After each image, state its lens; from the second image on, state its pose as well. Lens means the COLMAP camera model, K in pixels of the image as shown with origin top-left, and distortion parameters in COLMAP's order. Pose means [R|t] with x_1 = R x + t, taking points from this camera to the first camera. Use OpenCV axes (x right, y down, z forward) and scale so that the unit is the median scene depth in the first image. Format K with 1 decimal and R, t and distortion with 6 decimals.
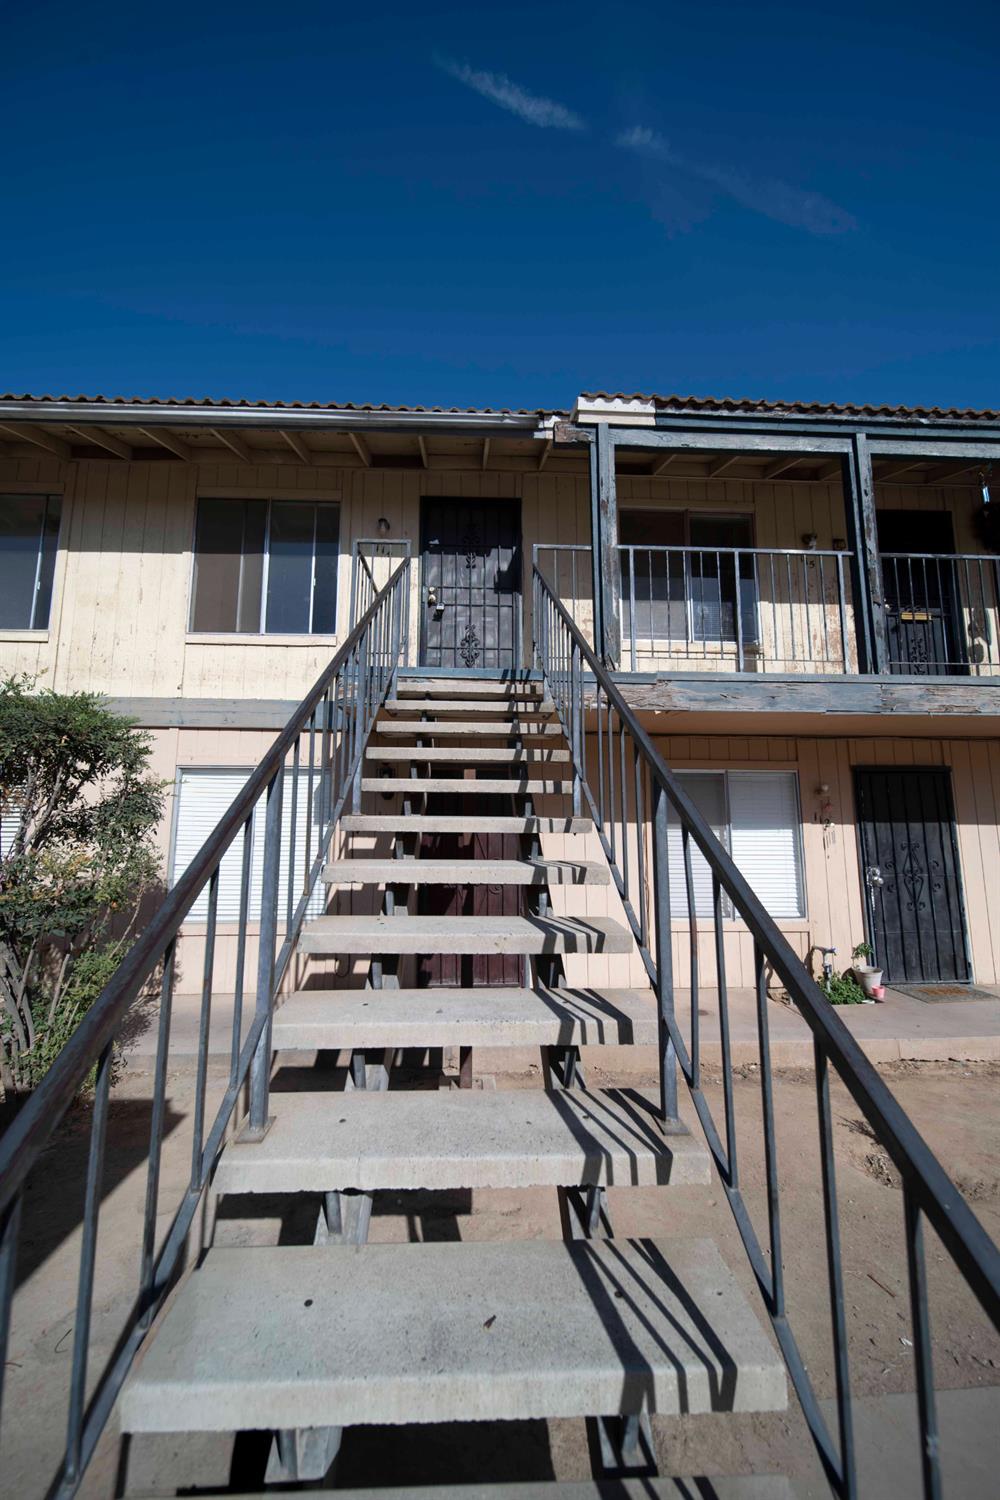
lens RADIAL K [[533.9, 0, 489.9], [0, 533.9, 756.5], [0, 0, 1]] dist [0.000325, -0.000033]
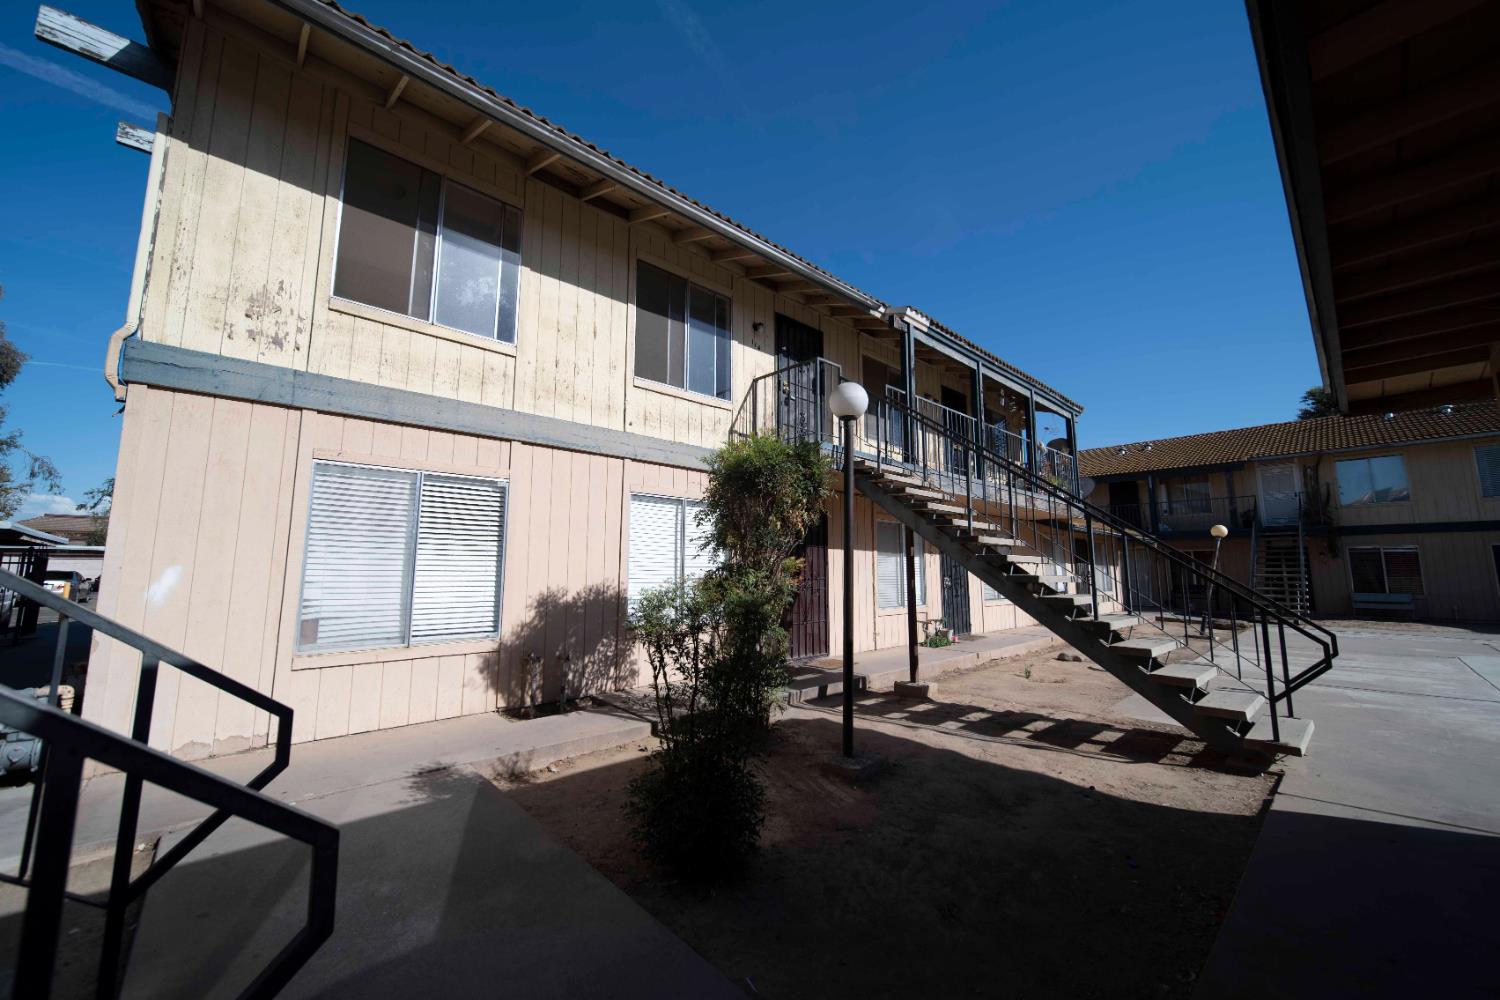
lens RADIAL K [[564.6, 0, 750.0], [0, 564.6, 500.0], [0, 0, 1]] dist [-0.000396, -0.000029]
pose [[0.765234, 0.080247, 0.638732, -1.123102], [-0.078425, 0.996431, -0.031229, 0.050108], [-0.638958, -0.026196, 0.768796, -0.096635]]
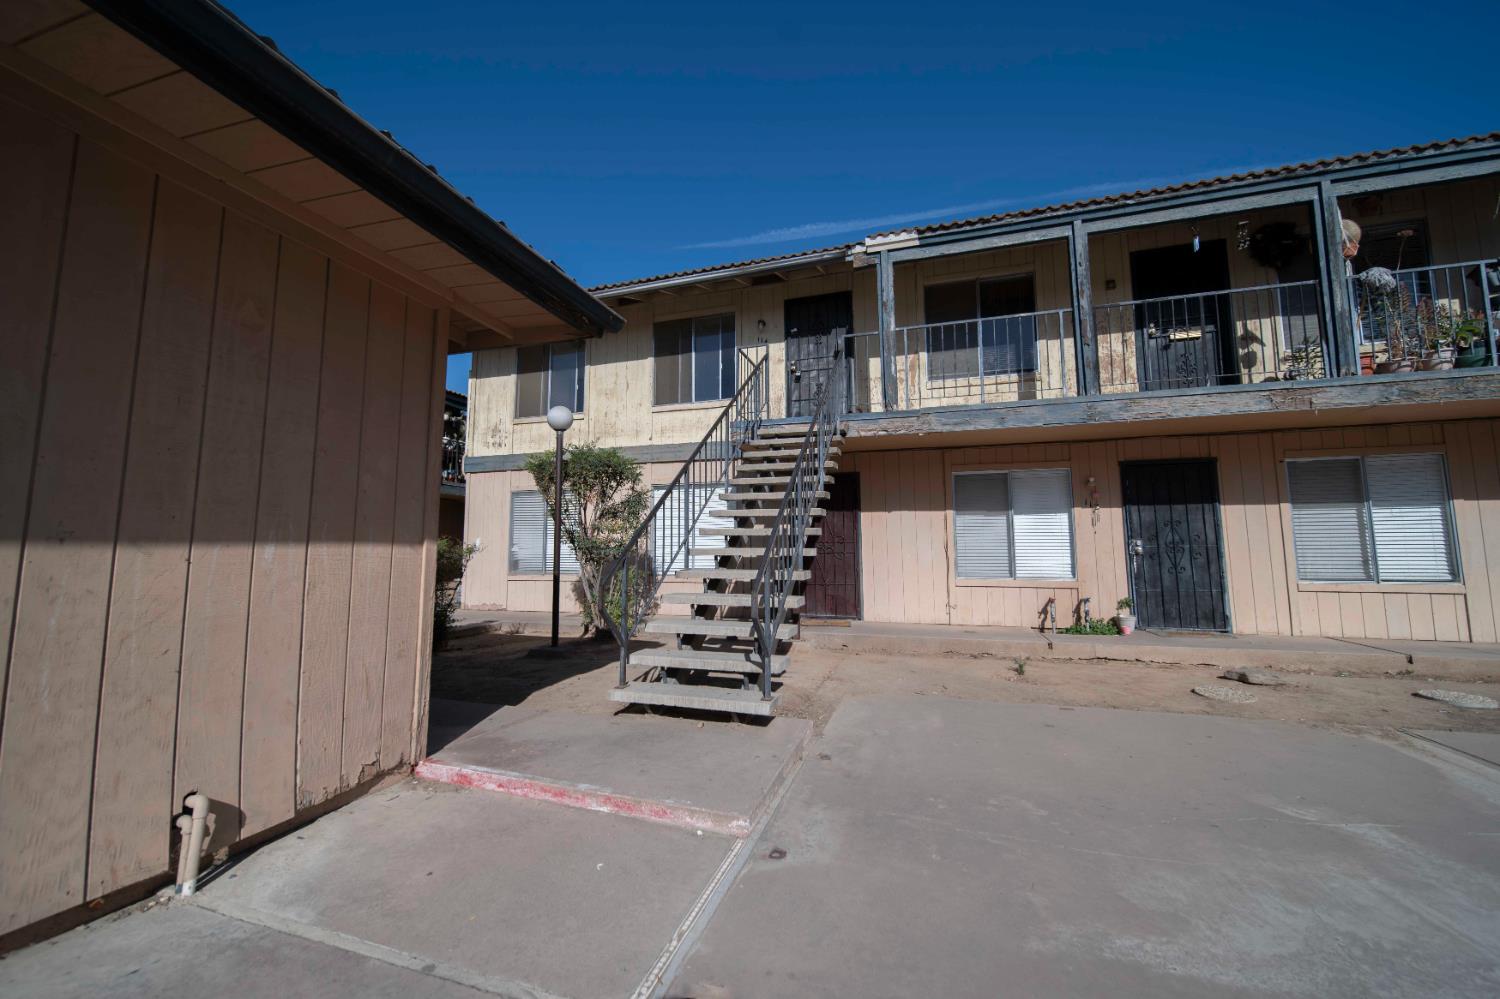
lens RADIAL K [[564.6, 0, 750.0], [0, 564.6, 499.5], [0, 0, 1]] dist [-0.000396, -0.000029]
pose [[0.941752, -0.036925, -0.334275, 0.305819], [0.046340, 0.998721, 0.020231, 0.040758], [0.333101, -0.034543, 0.942258, -0.585071]]
